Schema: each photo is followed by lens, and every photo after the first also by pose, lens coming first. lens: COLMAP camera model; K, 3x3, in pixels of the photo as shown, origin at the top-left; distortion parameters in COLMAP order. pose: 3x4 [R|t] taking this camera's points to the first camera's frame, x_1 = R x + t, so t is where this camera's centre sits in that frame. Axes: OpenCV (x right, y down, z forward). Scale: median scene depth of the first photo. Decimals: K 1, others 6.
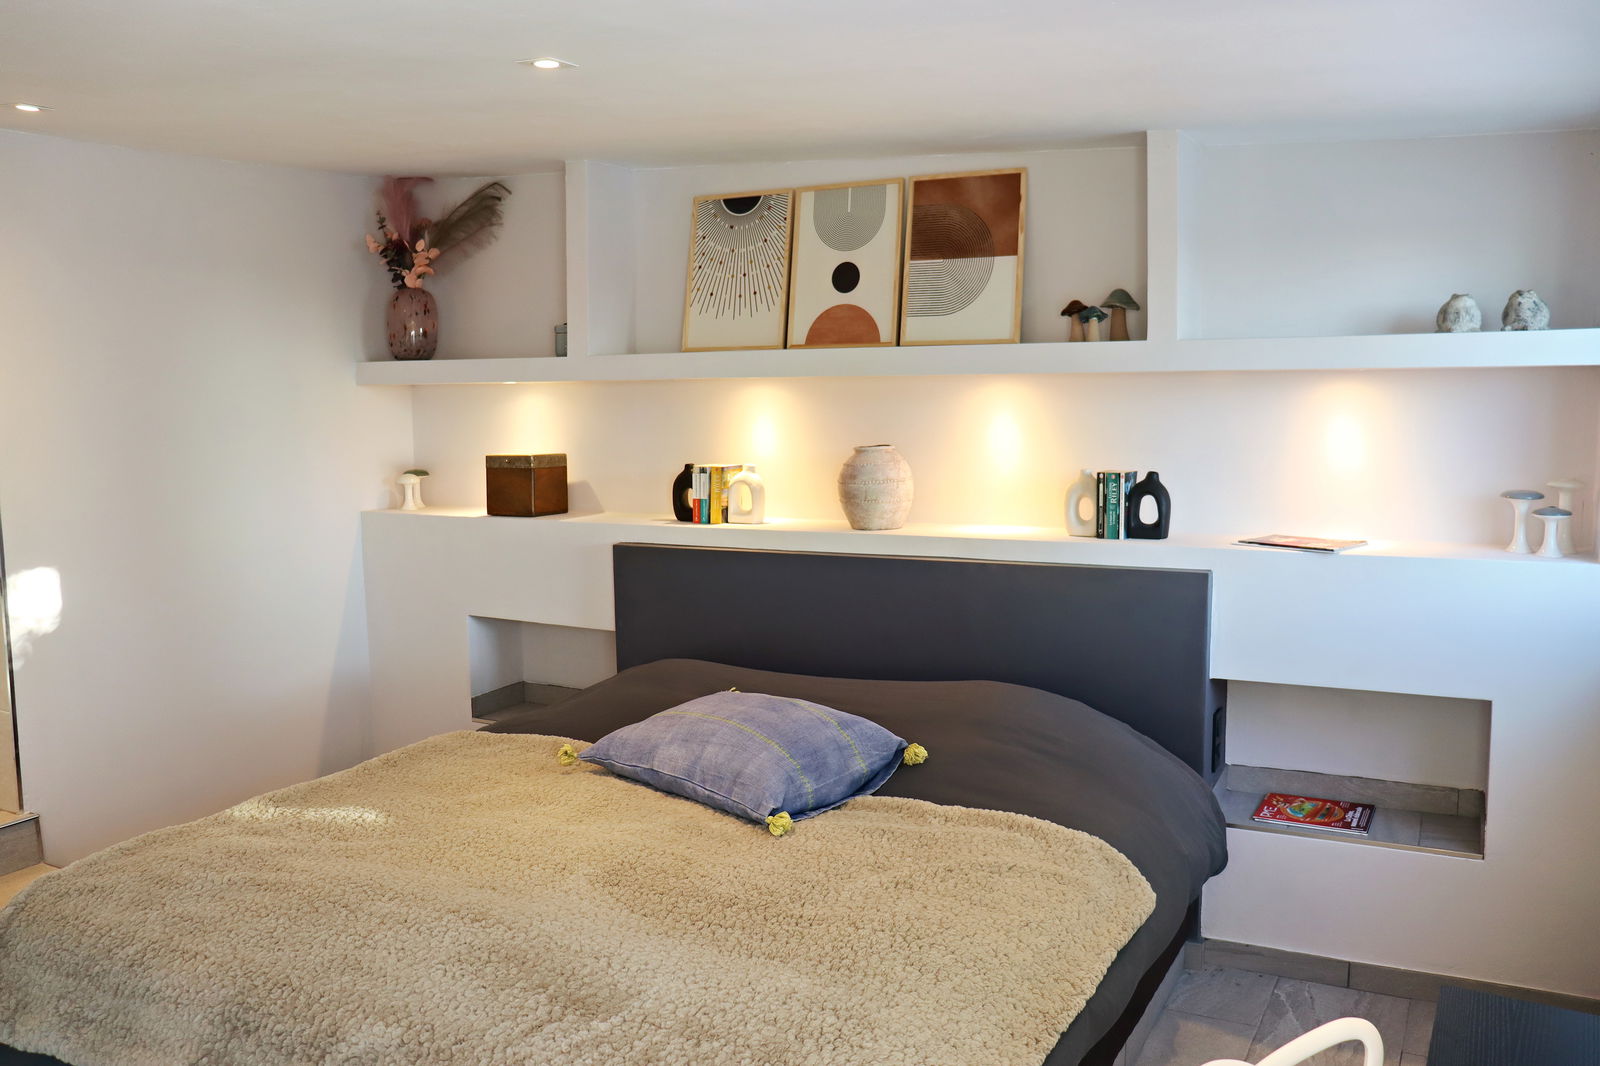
lens RADIAL K [[1323.1, 0, 800.0], [0, 1323.1, 533.0], [0, 0, 1]] dist [-0.183106, 0.181570]
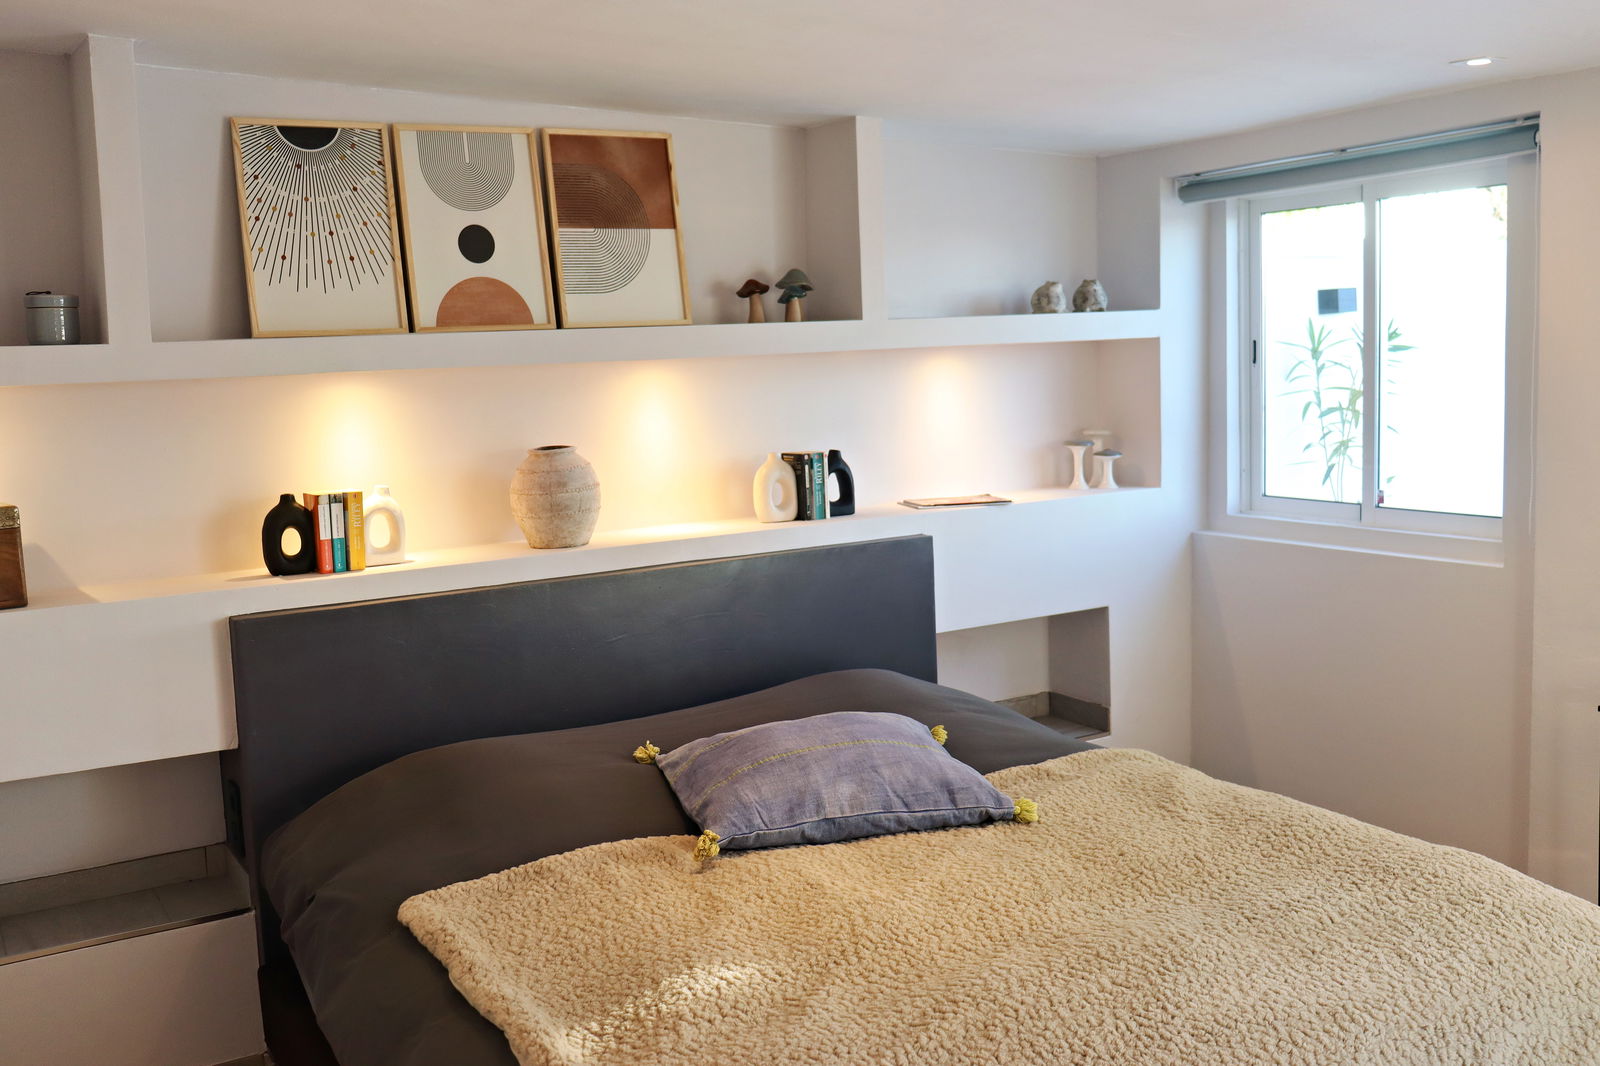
lens RADIAL K [[1558.9, 0, 800.0], [0, 1558.9, 533.0], [0, 0, 1]] dist [-0.126930, 0.182034]
pose [[0.506522, -0.102376, 0.856128, -0.725334], [0.127788, 0.990874, 0.042884, -0.035041], [-0.852705, 0.087681, 0.514982, 0.370979]]
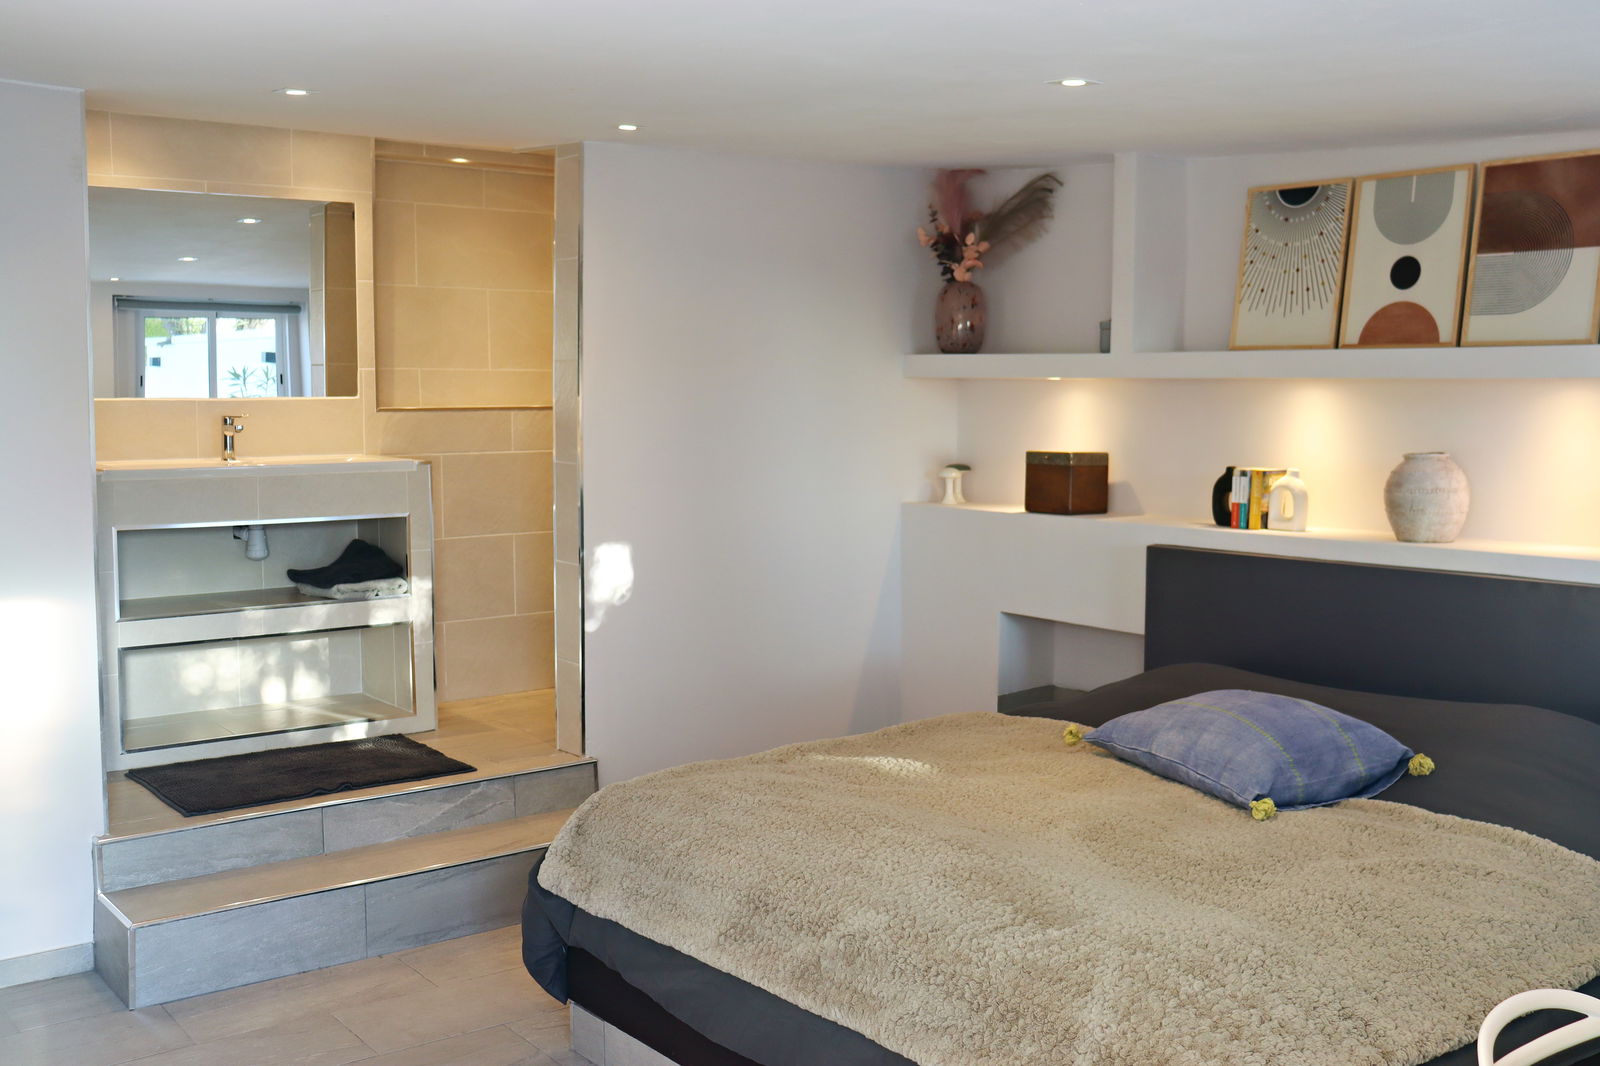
lens RADIAL K [[1558.9, 0, 800.0], [0, 1558.9, 533.0], [0, 0, 1]] dist [-0.126930, 0.182034]
pose [[0.920321, 0.049453, -0.388025, 0.073551], [-0.055627, 0.998441, -0.004688, 0.020934], [0.387188, 0.025900, 0.921637, -0.177249]]
